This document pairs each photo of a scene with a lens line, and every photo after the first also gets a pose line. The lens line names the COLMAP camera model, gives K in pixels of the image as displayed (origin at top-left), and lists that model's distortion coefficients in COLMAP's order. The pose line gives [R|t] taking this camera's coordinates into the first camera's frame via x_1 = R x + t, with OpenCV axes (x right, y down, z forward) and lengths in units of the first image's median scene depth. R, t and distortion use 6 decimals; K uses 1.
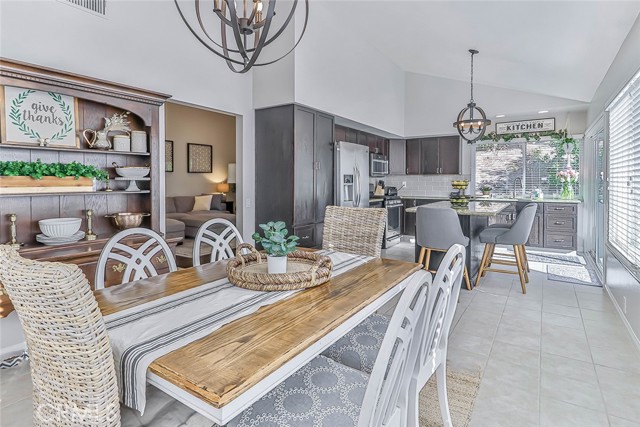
lens RADIAL K [[345.4, 0, 312.2], [0, 345.4, 180.9], [0, 0, 1]] dist [-0.005175, -0.002379]
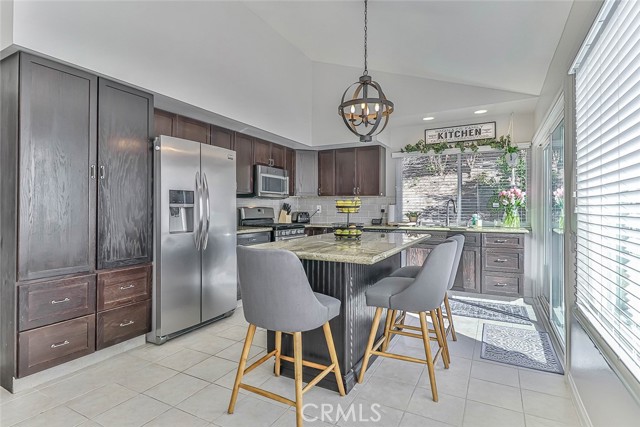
lens RADIAL K [[336.7, 0, 318.2], [0, 336.7, 202.0], [0, 0, 1]] dist [0.000706, -0.000036]
pose [[0.994186, 0.004094, 0.107597, 0.233676], [-0.002087, 0.999822, -0.018758, 0.011245], [-0.107655, 0.018425, 0.994018, 0.301550]]
